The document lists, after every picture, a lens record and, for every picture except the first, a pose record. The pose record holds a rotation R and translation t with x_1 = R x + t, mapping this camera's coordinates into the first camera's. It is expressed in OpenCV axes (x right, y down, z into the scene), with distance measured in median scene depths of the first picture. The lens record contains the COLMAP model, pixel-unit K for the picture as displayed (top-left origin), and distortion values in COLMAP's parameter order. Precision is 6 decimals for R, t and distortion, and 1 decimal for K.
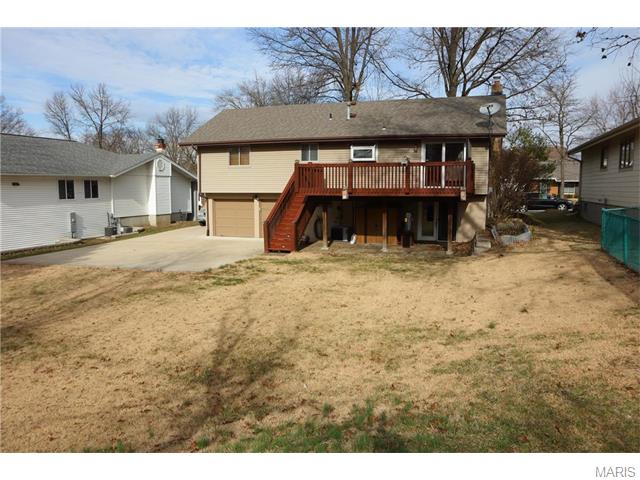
lens RADIAL K [[498.3, 0, 319.4], [0, 498.3, 244.6], [0, 0, 1]] dist [-0.109899, 0.114044]
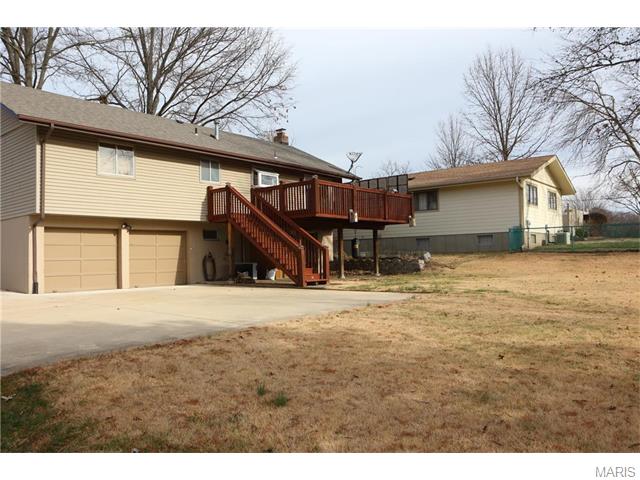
lens RADIAL K [[498.3, 0, 319.4], [0, 498.3, 244.6], [0, 0, 1]] dist [-0.109899, 0.114044]
pose [[0.348186, 0.014537, 0.937313, -0.733460], [0.128787, 0.989657, -0.063189, 0.003123], [-0.928537, 0.142715, 0.342713, 0.620583]]
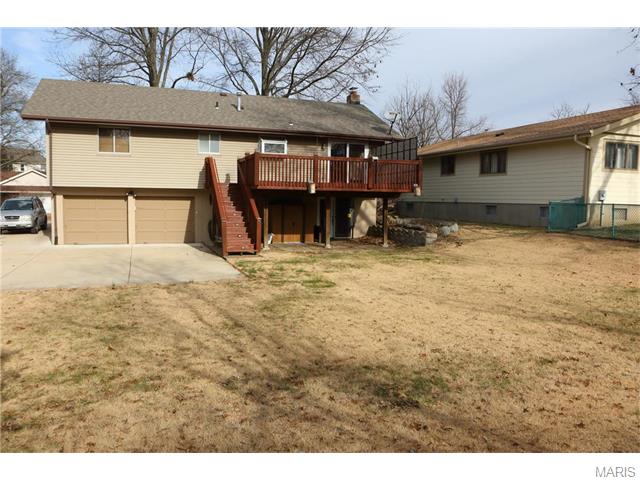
lens RADIAL K [[498.3, 0, 319.4], [0, 498.3, 244.6], [0, 0, 1]] dist [-0.109899, 0.114044]
pose [[0.774784, -0.044158, 0.630682, -0.452229], [0.056725, 0.998390, 0.000217, 0.005421], [-0.629676, 0.035607, 0.776041, 0.218324]]
